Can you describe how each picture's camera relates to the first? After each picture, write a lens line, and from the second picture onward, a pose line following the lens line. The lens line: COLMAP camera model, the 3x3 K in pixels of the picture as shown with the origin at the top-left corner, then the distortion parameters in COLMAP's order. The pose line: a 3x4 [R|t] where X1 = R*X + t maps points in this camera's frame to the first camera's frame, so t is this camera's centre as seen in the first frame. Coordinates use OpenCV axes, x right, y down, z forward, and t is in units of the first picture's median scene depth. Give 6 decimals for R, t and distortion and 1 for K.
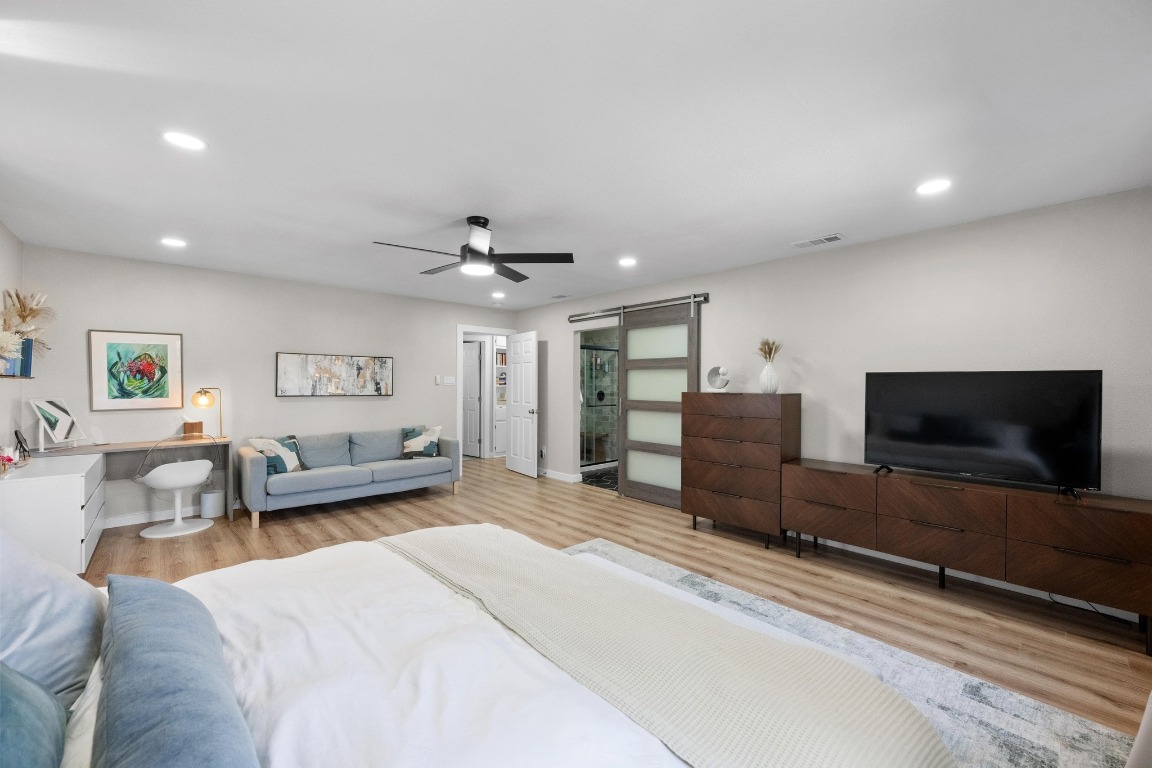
lens RADIAL K [[451.7, 0, 577.8], [0, 451.7, 388.6], [0, 0, 1]] dist [0.000601, 0.000092]
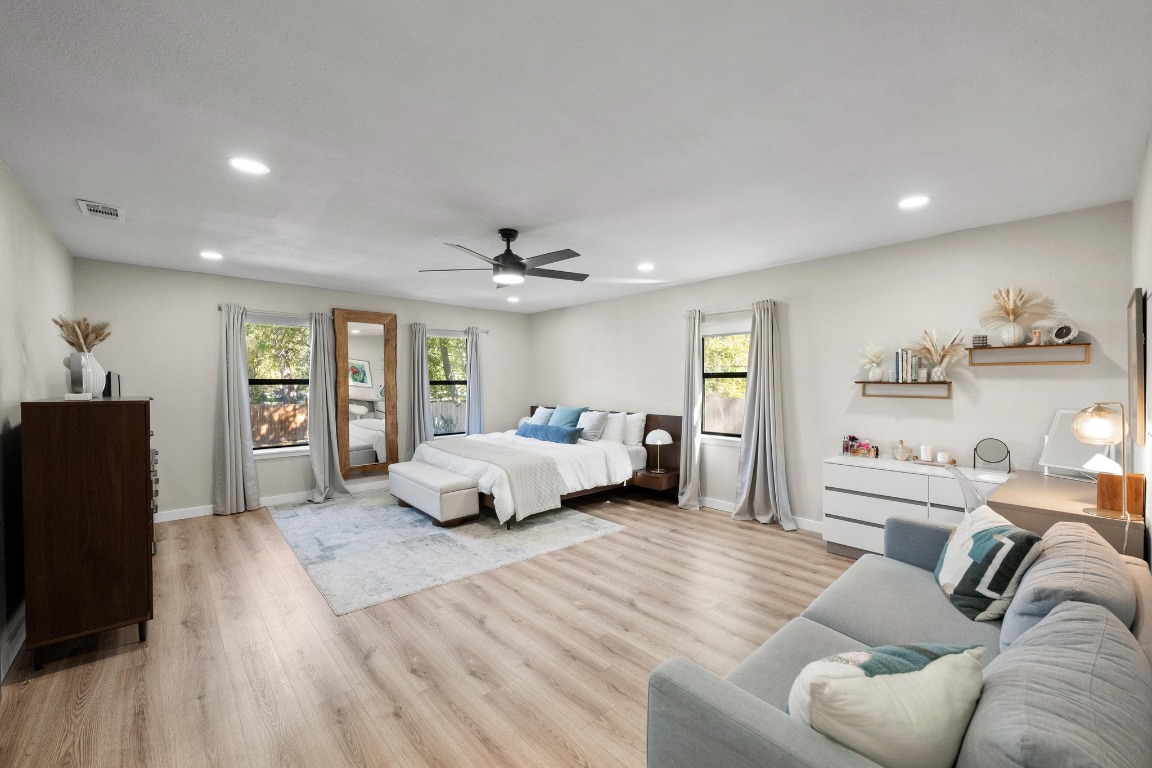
lens RADIAL K [[464.5, 0, 578.5], [0, 464.5, 388.9], [0, 0, 1]] dist [0.000551, 0.000228]
pose [[-0.999783, -0.007293, 0.019498, -0.296996], [-0.006842, 0.999710, 0.023071, -0.023566], [-0.019661, 0.022933, -0.999544, 1.550918]]
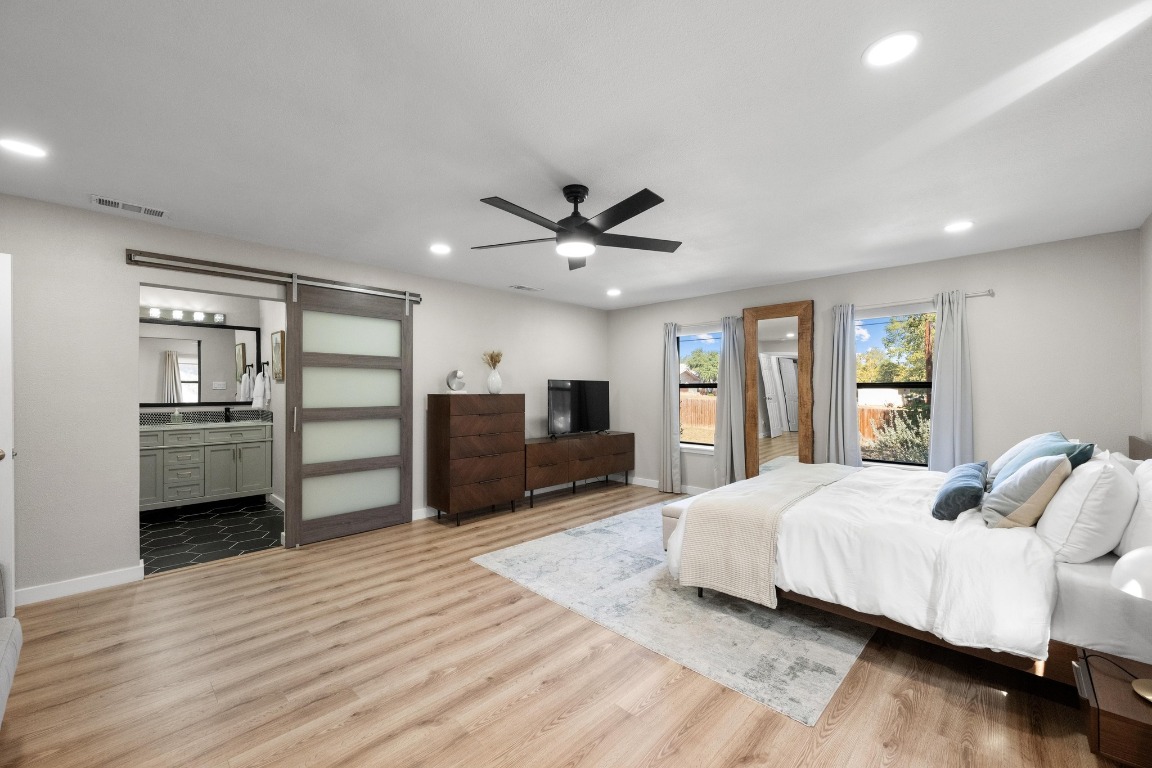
lens RADIAL K [[451.7, 0, 577.8], [0, 451.7, 388.6], [0, 0, 1]] dist [0.000601, 0.000092]
pose [[-0.051807, -0.003227, 0.998652, -0.786029], [0.008263, 0.999959, 0.003660, -0.006498], [-0.998623, 0.008442, -0.051779, 0.767340]]
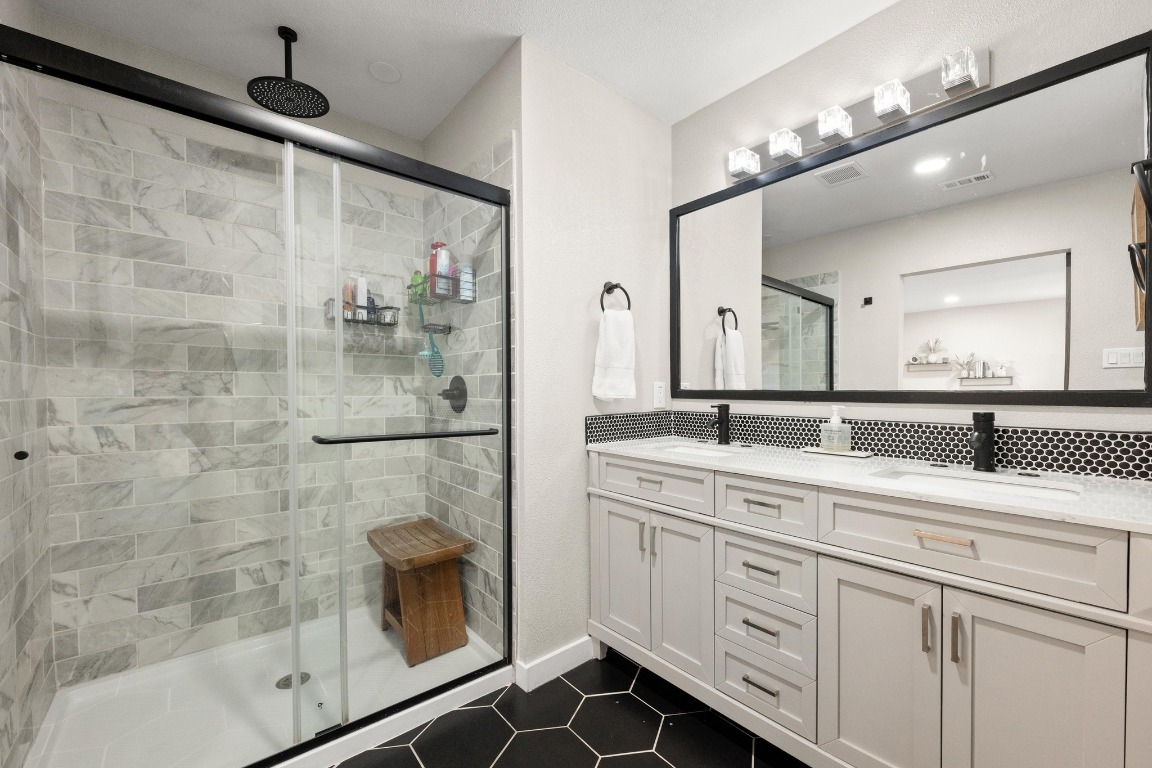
lens RADIAL K [[464.5, 0, 578.5], [0, 464.5, 388.9], [0, 0, 1]] dist [0.000551, 0.000228]
pose [[0.998638, -0.003286, -0.052064, 0.254562], [0.002577, 0.999903, -0.013677, 0.030227], [0.052104, 0.013524, 0.998550, 1.334867]]
